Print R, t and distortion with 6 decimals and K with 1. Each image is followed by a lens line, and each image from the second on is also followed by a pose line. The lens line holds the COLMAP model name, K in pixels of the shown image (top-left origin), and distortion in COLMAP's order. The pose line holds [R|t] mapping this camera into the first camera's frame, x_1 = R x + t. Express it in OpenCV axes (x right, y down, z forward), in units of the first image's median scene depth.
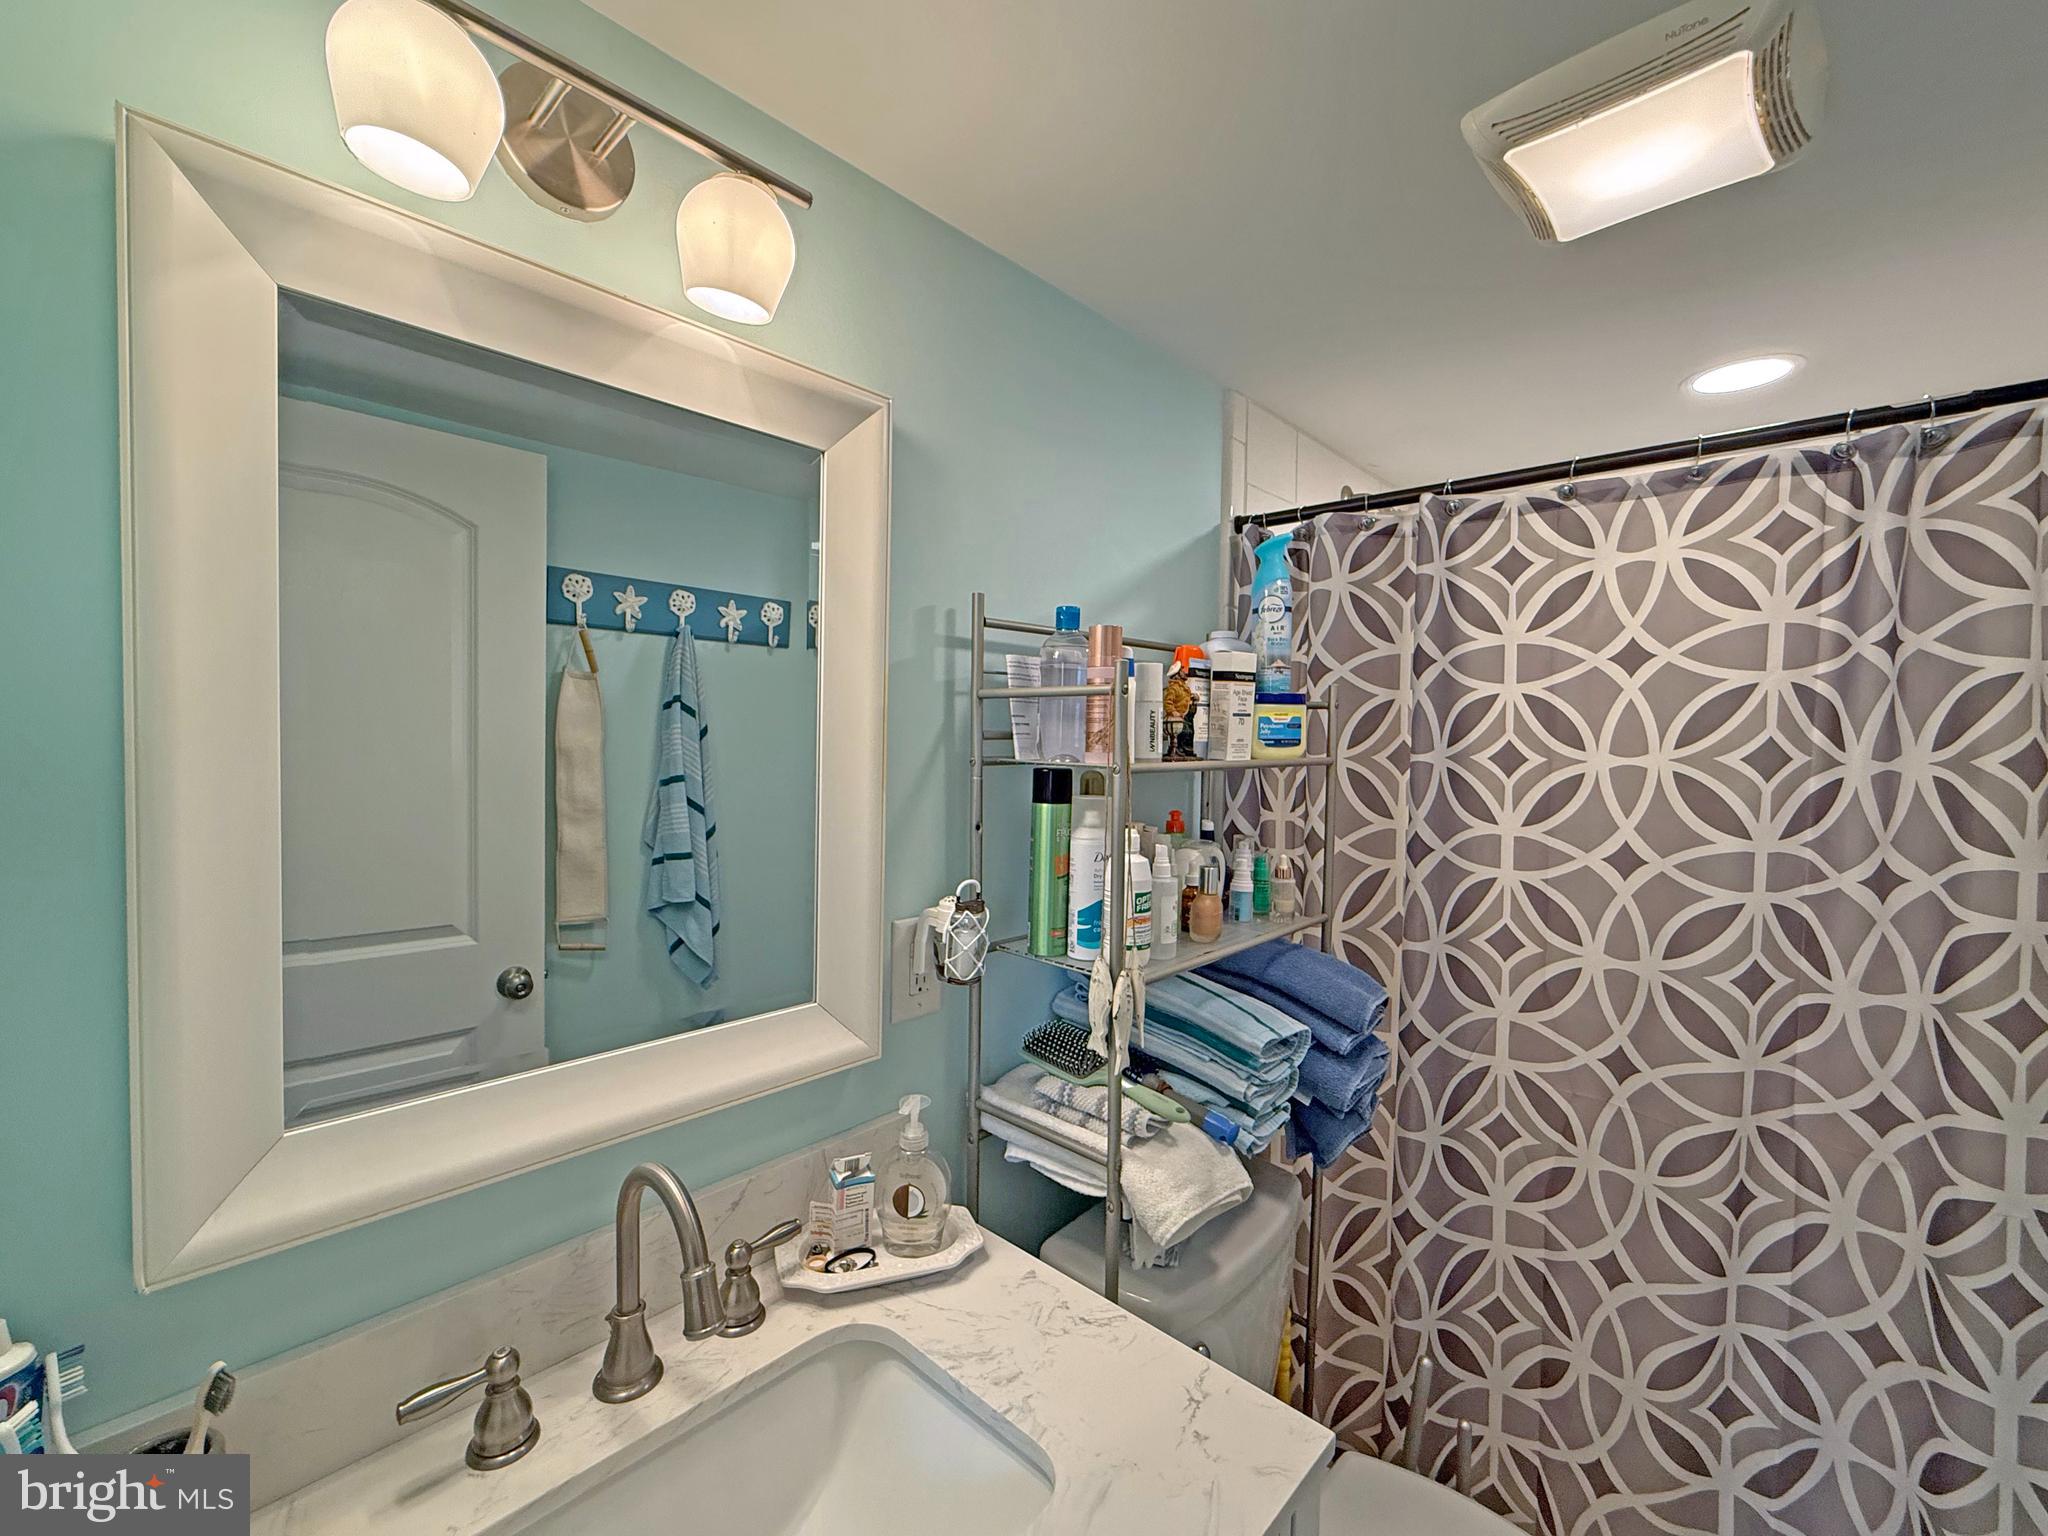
lens RADIAL K [[814.1, 0, 1038.3], [0, 814.1, 768.6], [0, 0, 1]] dist [-0.002015, -0.000163]
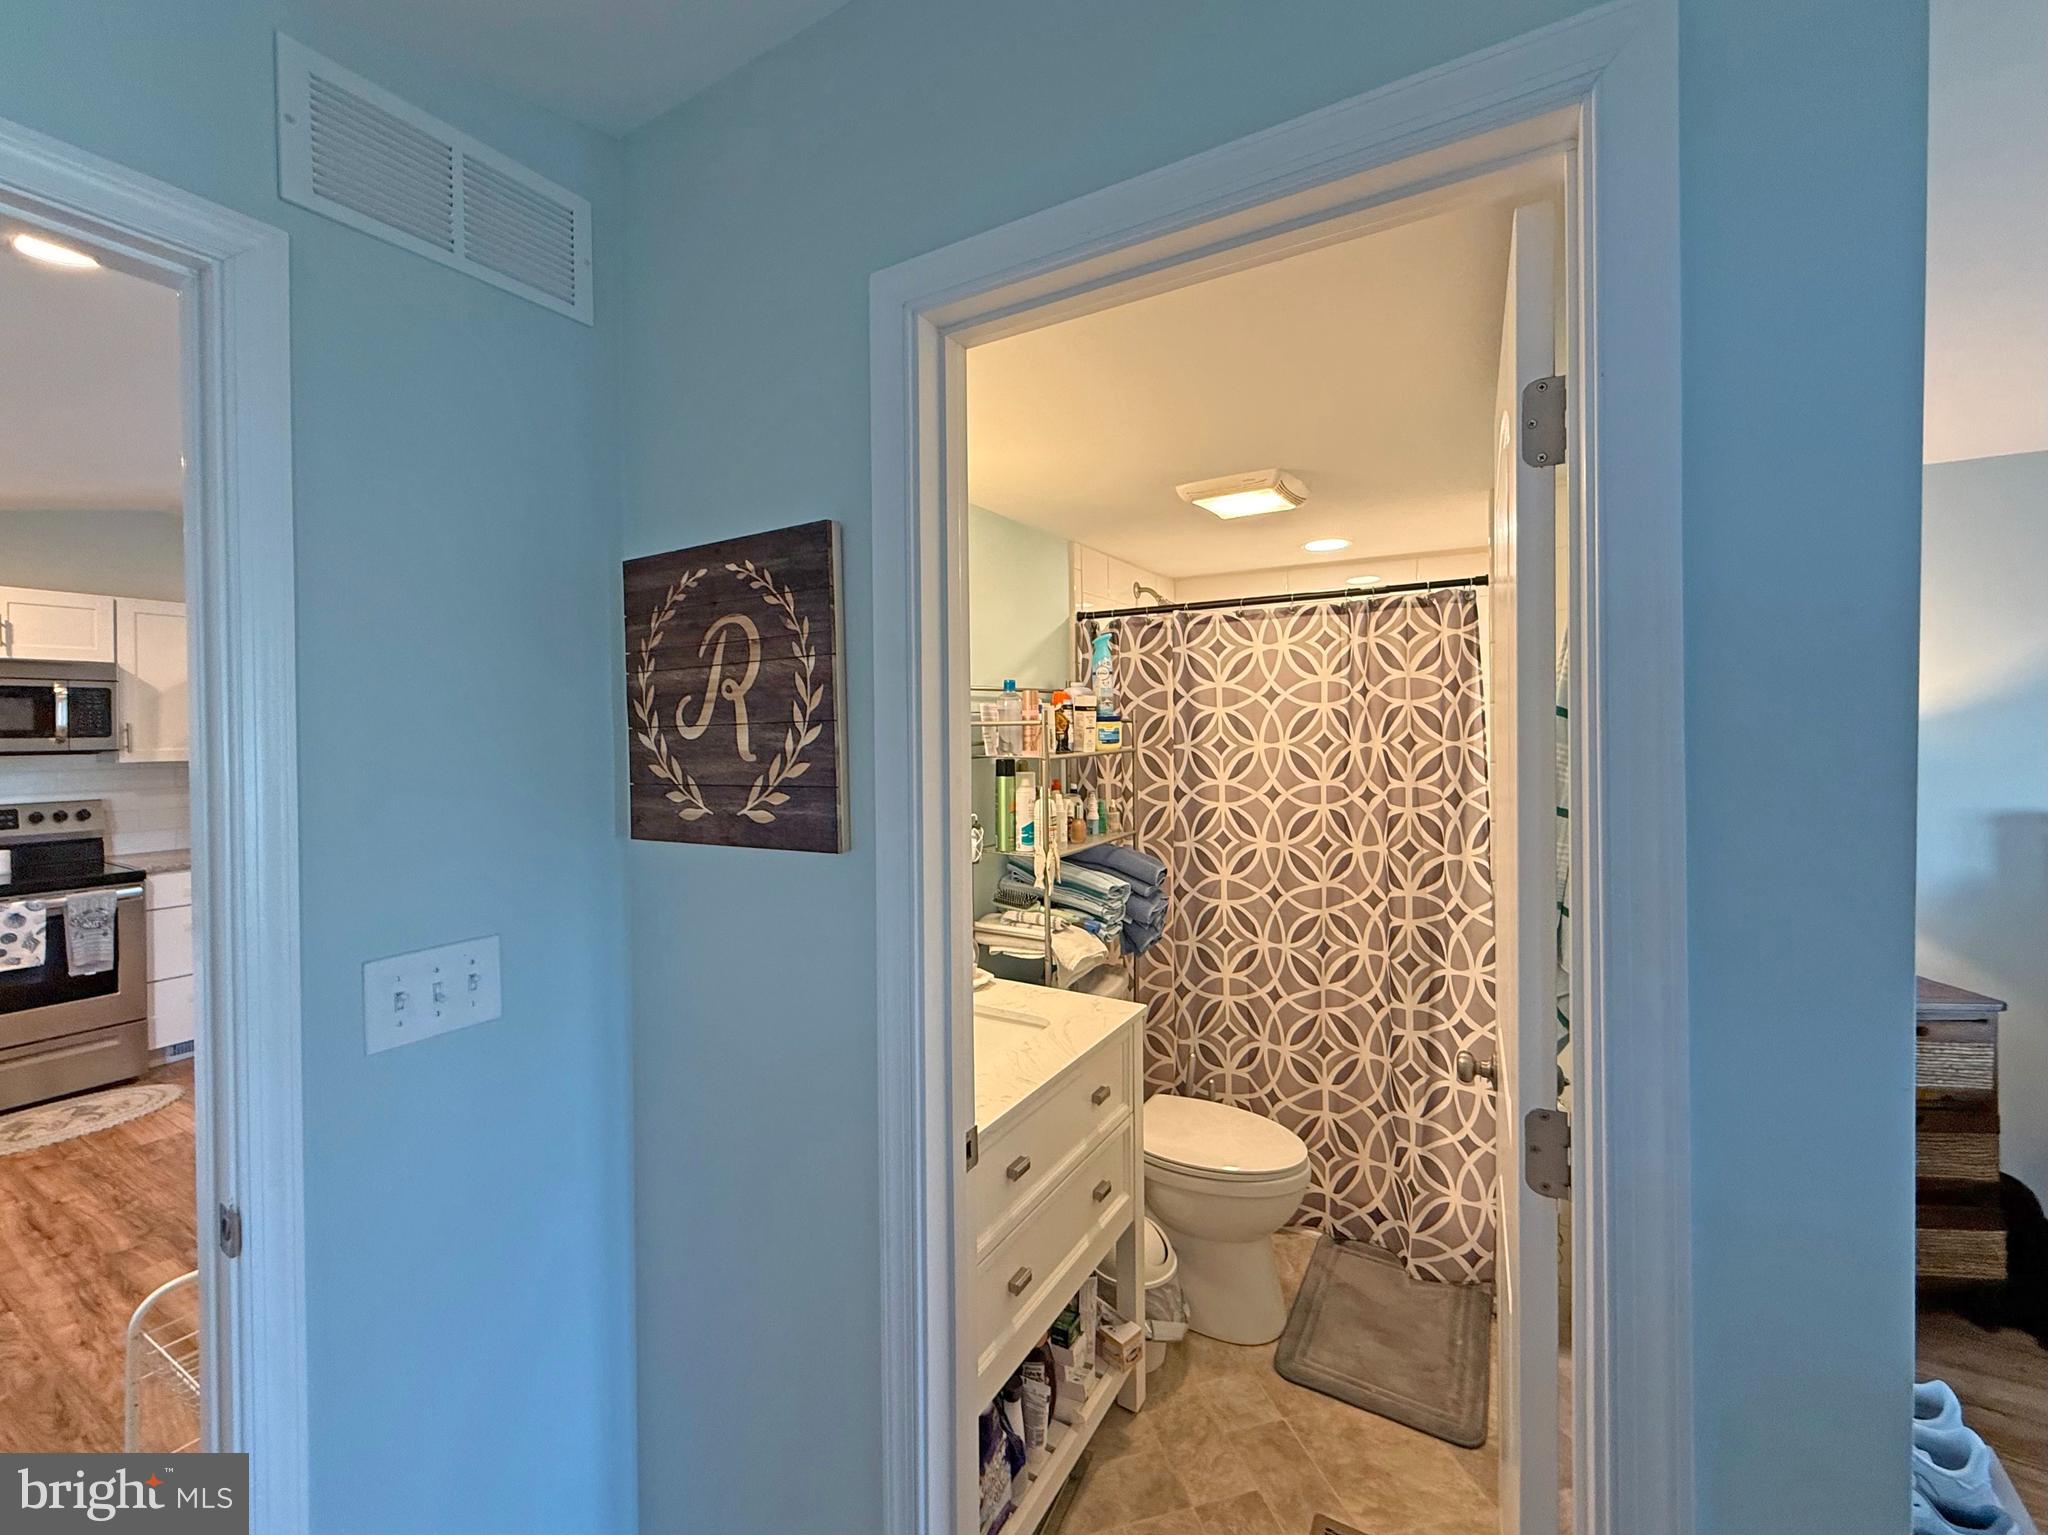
lens RADIAL K [[845.7, 0, 1020.3], [0, 845.7, 731.8], [0, 0, 1]] dist [0.000523, 0.000118]
pose [[0.976464, -0.029536, 0.213647, -0.354847], [0.035265, 0.999112, -0.023052, -0.016625], [-0.212776, 0.030044, 0.976639, -0.963327]]
